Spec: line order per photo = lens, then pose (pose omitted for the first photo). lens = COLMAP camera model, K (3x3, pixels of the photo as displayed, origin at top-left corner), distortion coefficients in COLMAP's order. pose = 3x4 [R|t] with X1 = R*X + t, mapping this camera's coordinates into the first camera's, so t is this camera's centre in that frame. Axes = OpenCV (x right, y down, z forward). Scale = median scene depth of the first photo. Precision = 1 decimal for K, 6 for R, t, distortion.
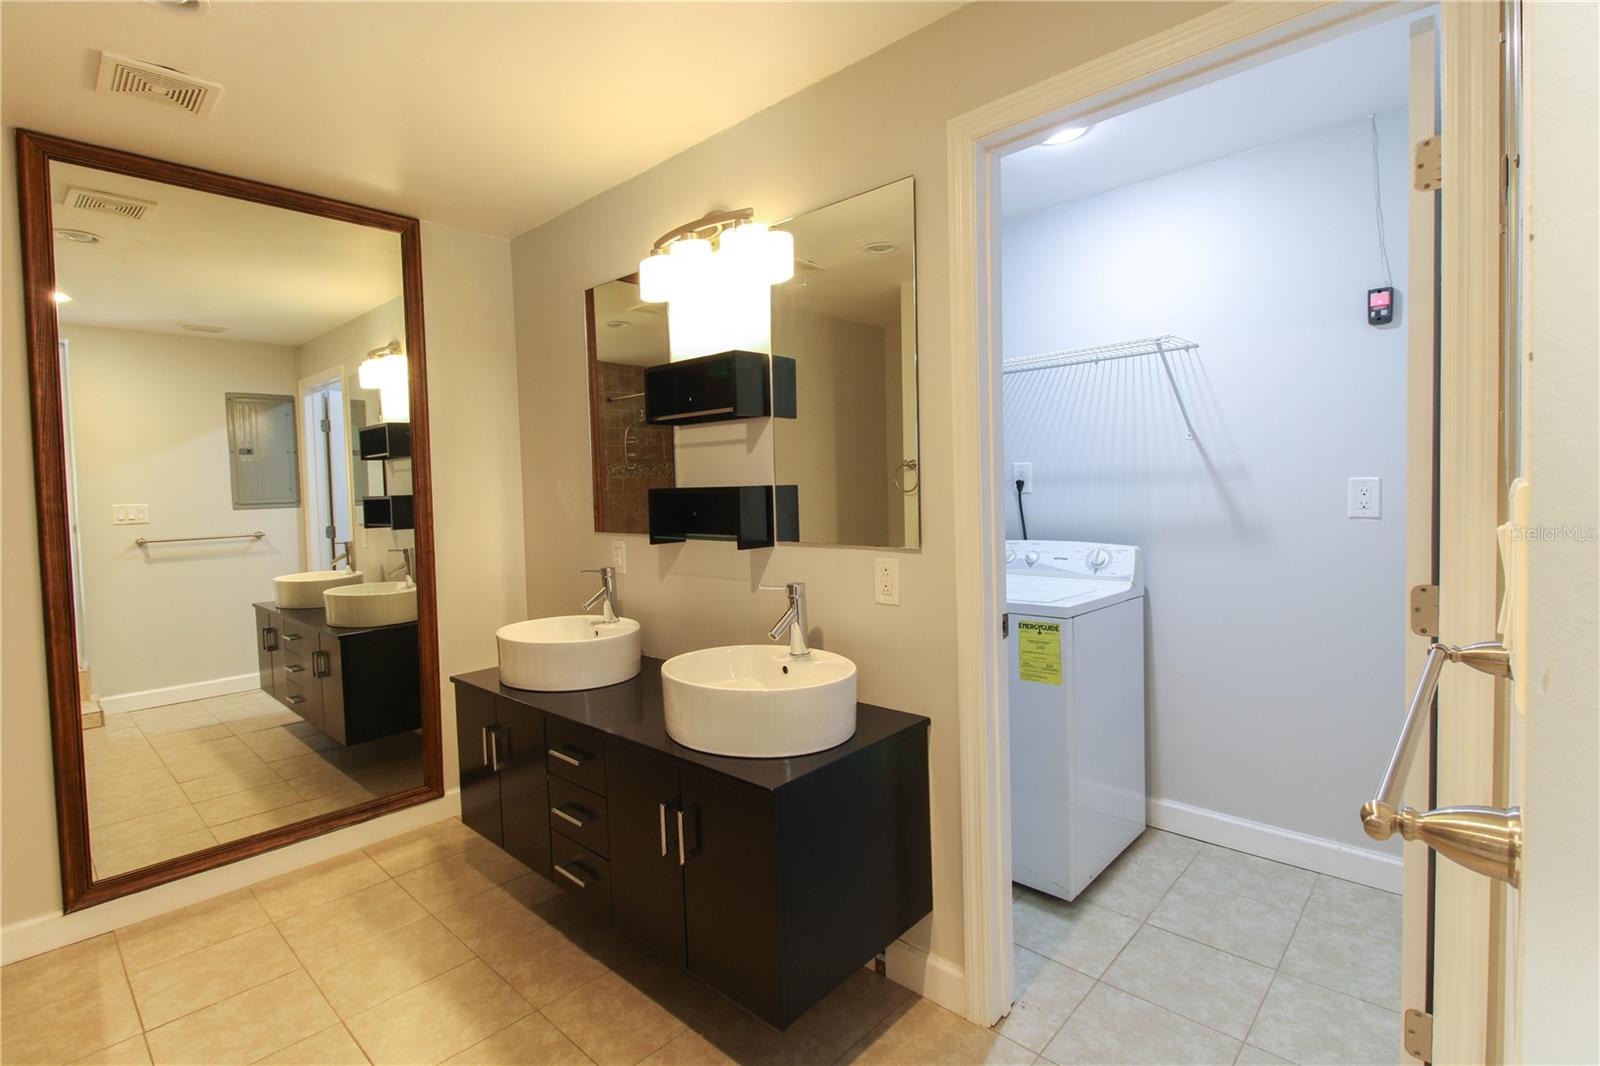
lens RADIAL K [[752.7, 0, 818.0], [0, 752.7, 513.5], [0, 0, 1]] dist [0.022107, -0.014055]
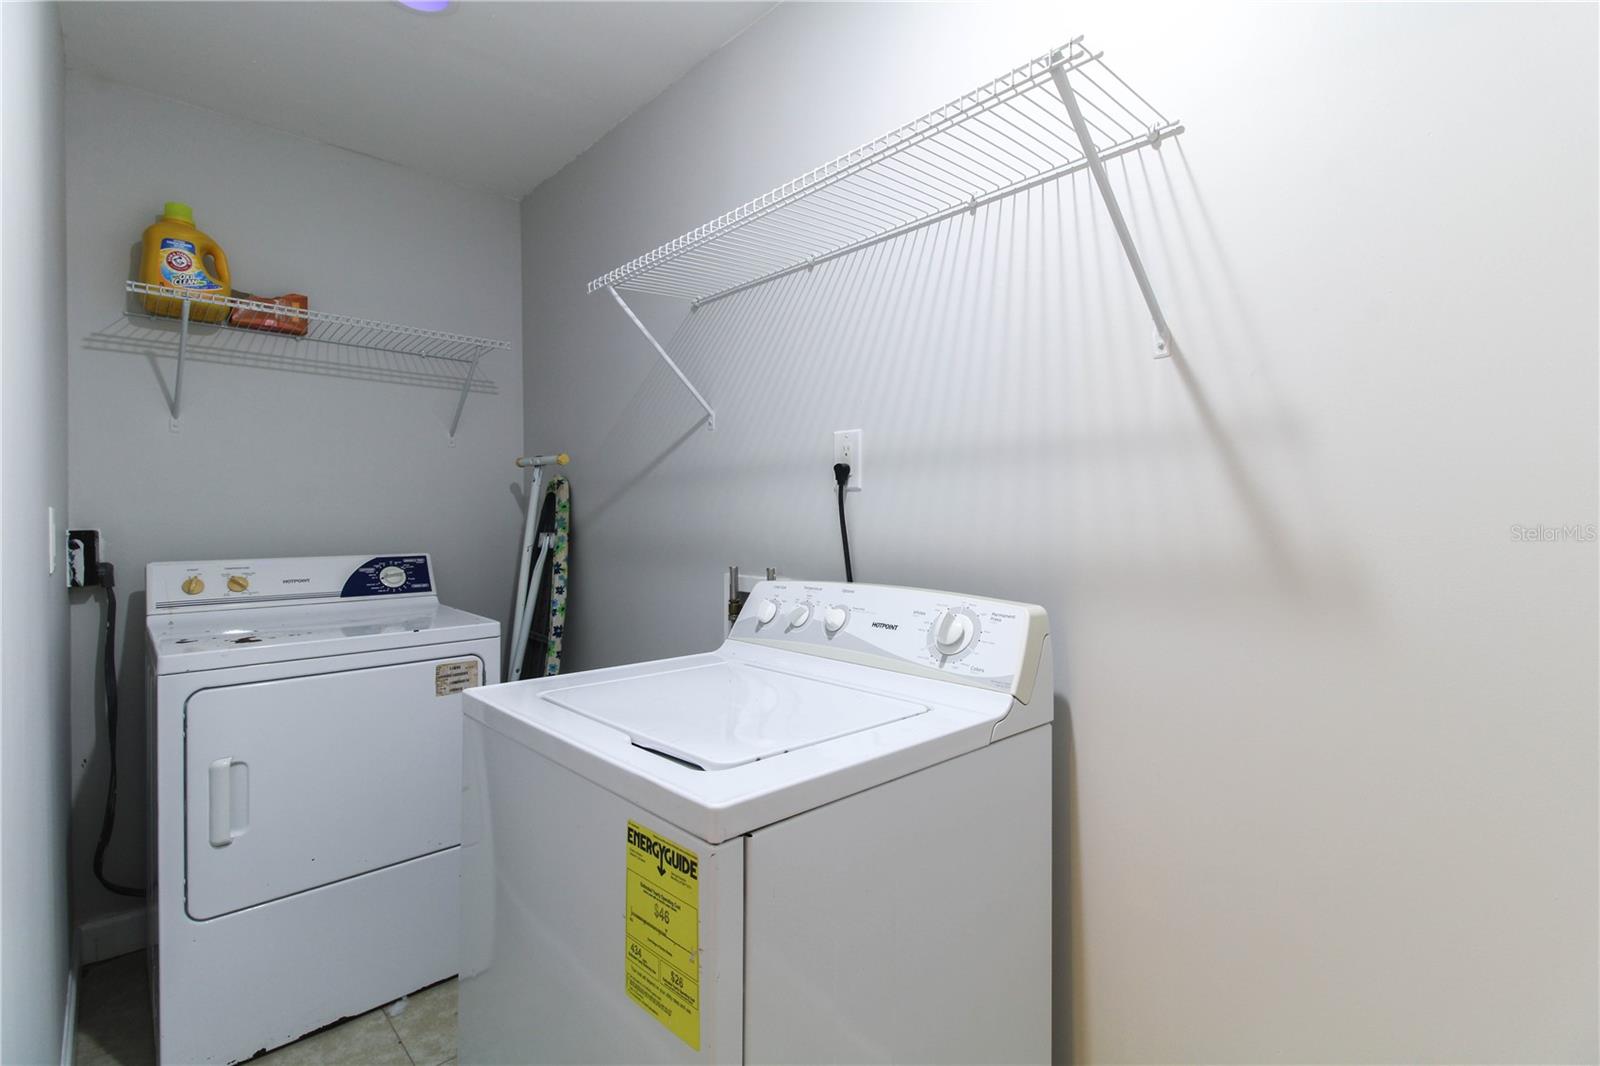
lens RADIAL K [[737.3, 0, 815.7], [0, 737.3, 514.2], [0, 0, 1]] dist [0.020111, -0.012484]
pose [[0.997295, 0.021950, -0.070143, 0.343302], [-0.024276, 0.999177, -0.032484, 0.007834], [0.069373, 0.034099, 0.997008, 0.601553]]
